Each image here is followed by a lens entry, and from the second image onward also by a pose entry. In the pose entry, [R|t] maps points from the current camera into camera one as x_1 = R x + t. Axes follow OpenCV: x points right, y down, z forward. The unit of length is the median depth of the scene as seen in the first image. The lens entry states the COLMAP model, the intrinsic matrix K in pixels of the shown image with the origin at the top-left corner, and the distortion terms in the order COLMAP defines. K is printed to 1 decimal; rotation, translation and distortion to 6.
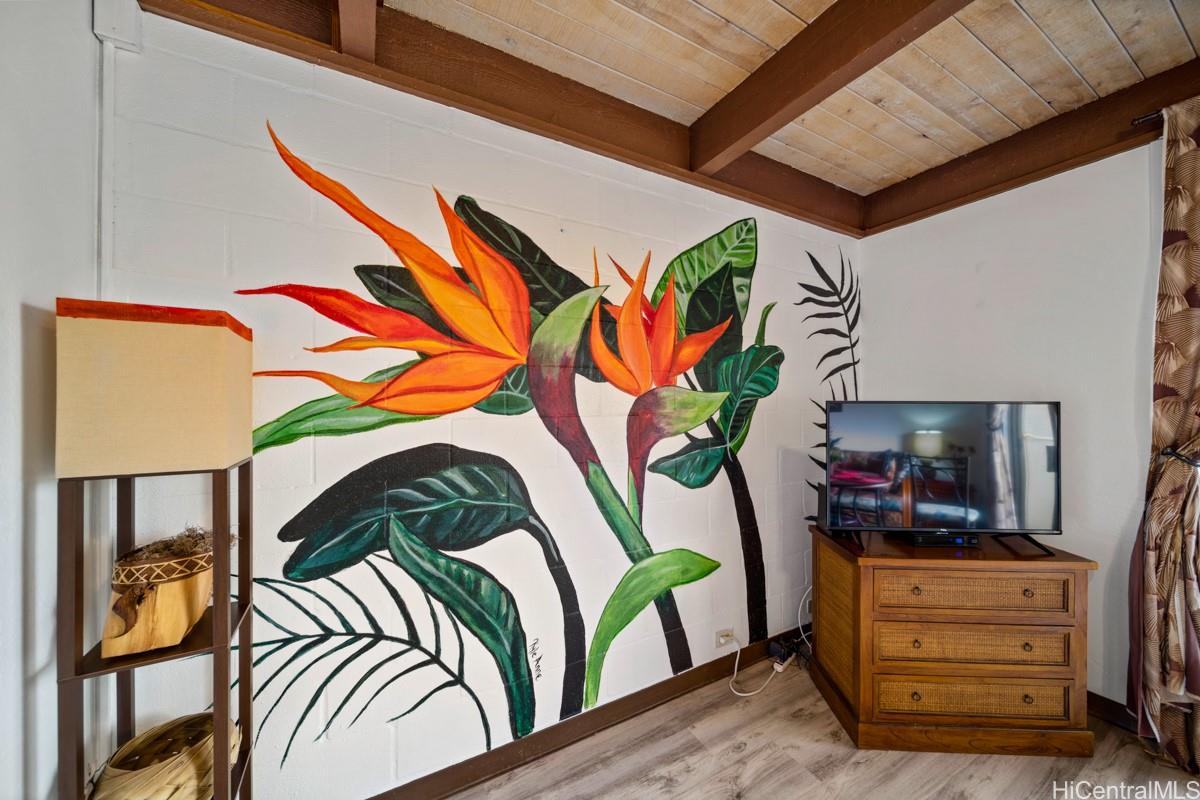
lens RADIAL K [[456.2, 0, 580.2], [0, 456.2, 402.8], [0, 0, 1]] dist [-0.000894, -0.000387]
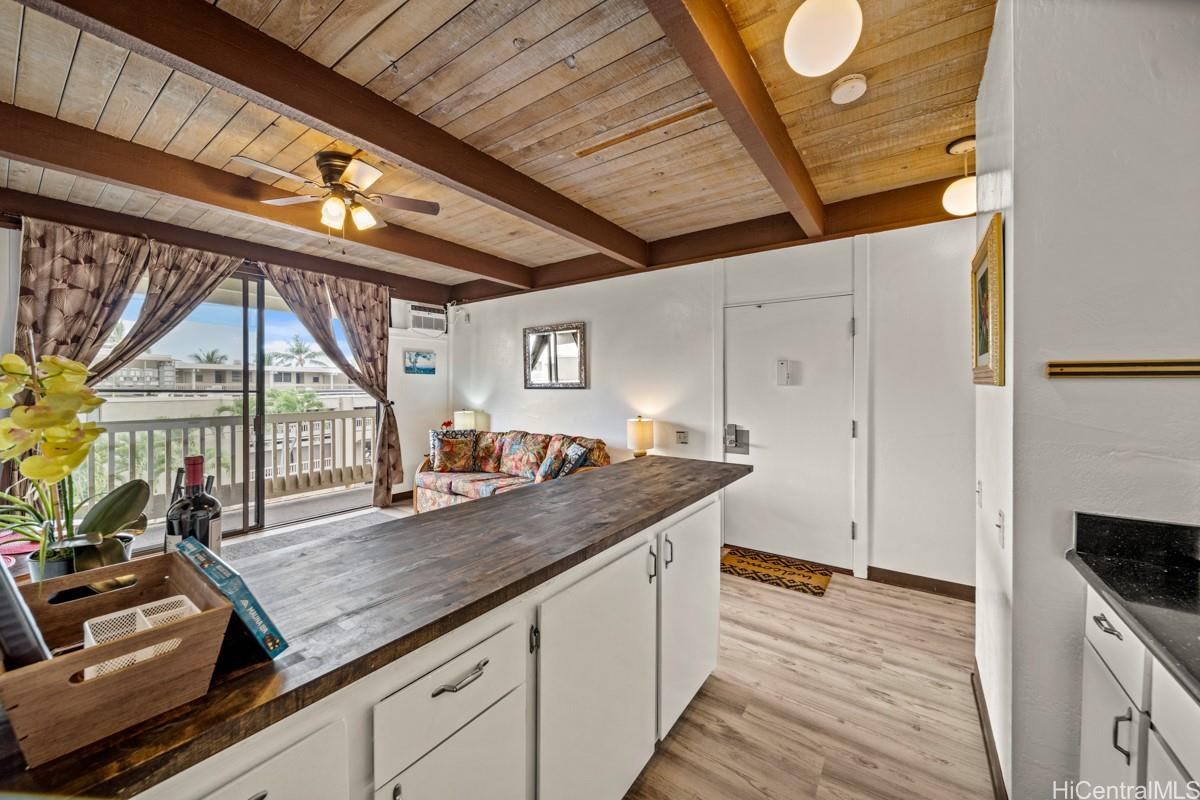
lens RADIAL K [[431.2, 0, 602.1], [0, 431.2, 387.8], [0, 0, 1]] dist [-0.001324, -0.000534]
pose [[-0.418911, 0.000990, 0.908027, -0.943121], [-0.004819, 0.999983, -0.003313, 0.005004], [-0.908014, -0.005764, -0.418899, -0.275837]]
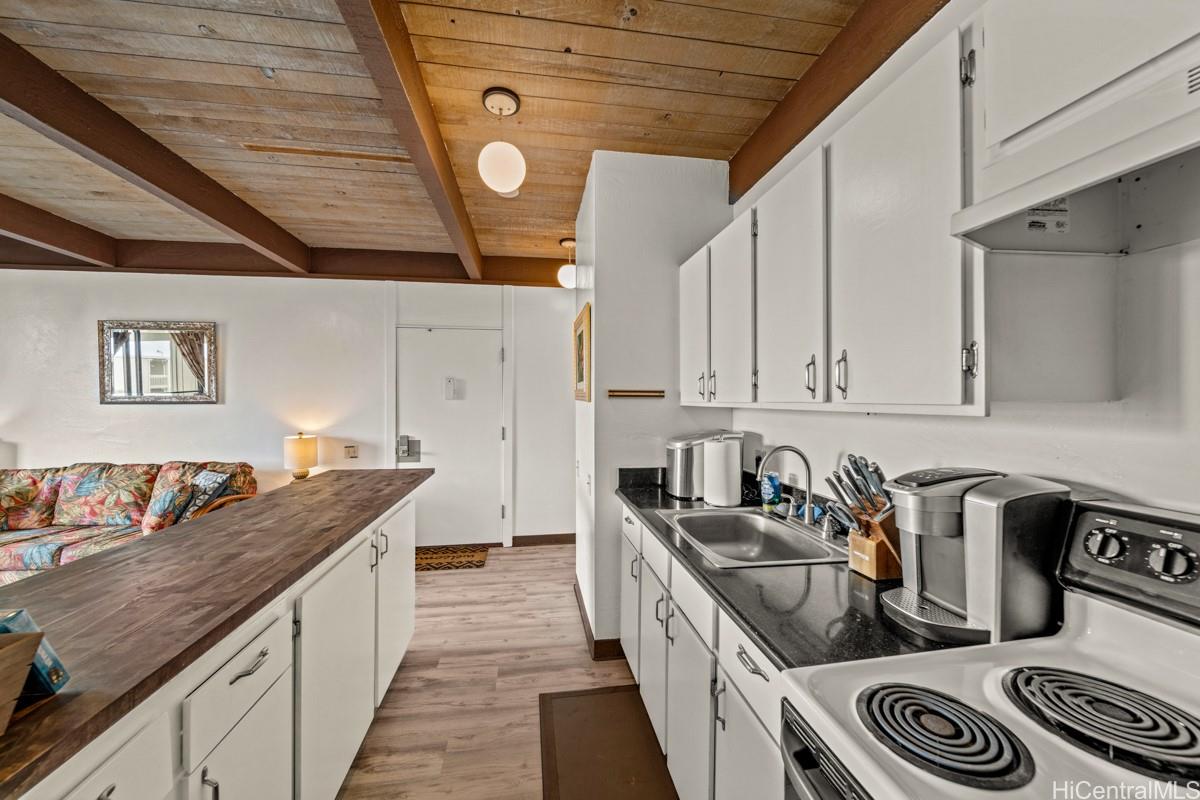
lens RADIAL K [[430.8, 0, 578.9], [0, 430.8, 399.1], [0, 0, 1]] dist [-0.001024, -0.000407]
pose [[-0.921096, 0.002756, 0.389325, -1.016979], [0.000270, 0.999979, -0.006439, -0.003082], [-0.389335, -0.005826, -0.921078, -0.053559]]
